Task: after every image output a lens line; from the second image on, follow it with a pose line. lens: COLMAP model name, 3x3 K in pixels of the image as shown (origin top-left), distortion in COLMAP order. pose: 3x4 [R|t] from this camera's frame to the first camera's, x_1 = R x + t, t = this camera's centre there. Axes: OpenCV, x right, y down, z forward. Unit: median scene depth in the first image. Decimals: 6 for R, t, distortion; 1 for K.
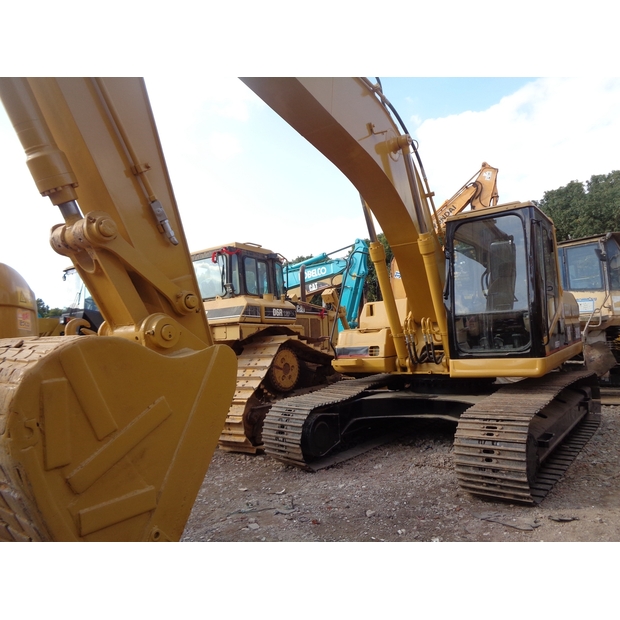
lens RADIAL K [[470.9, 0, 310.0], [0, 470.9, 310.0], [0, 0, 1]] dist [0.006074, 0.002276]
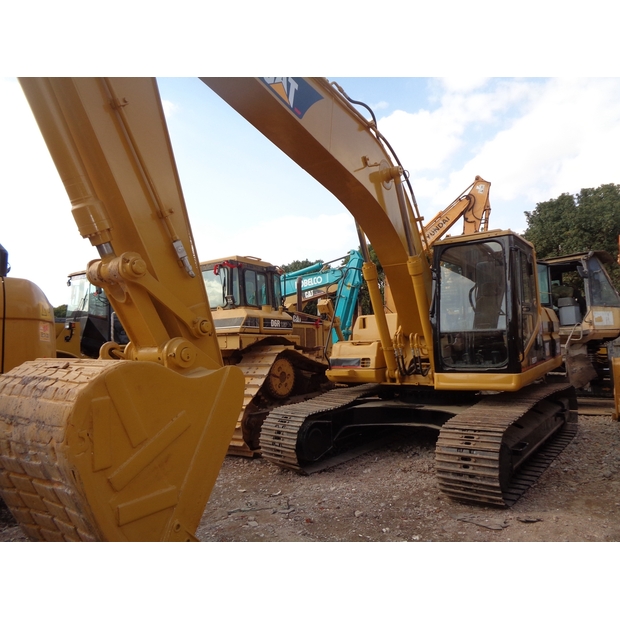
lens RADIAL K [[470.9, 0, 310.0], [0, 470.9, 310.0], [0, 0, 1]] dist [0.006074, 0.002276]
pose [[0.999788, 0.017525, 0.010837, -0.004529], [-0.017470, 0.999834, -0.005156, -0.029043], [-0.010925, 0.004966, 0.999928, -0.080796]]
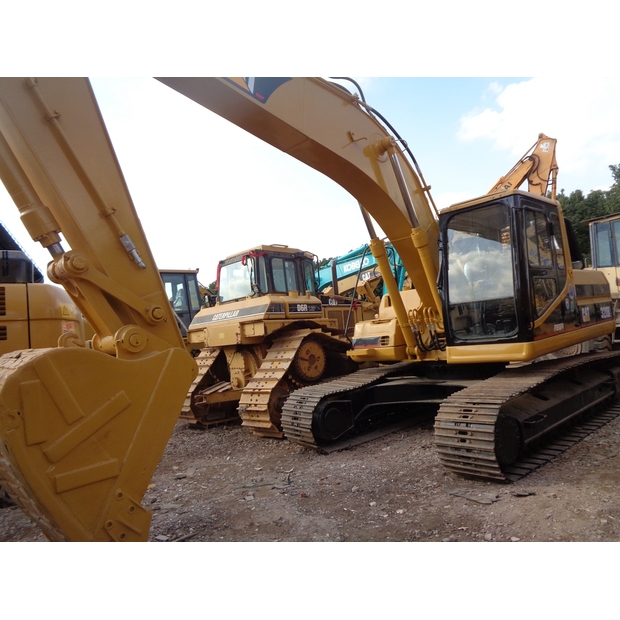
lens RADIAL K [[470.9, 0, 310.0], [0, 470.9, 310.0], [0, 0, 1]] dist [0.006074, 0.002276]
pose [[0.984841, -0.052808, -0.165228, 0.175578], [0.056939, 0.998170, 0.020361, -0.015071], [0.163850, -0.029461, 0.986045, -0.079402]]
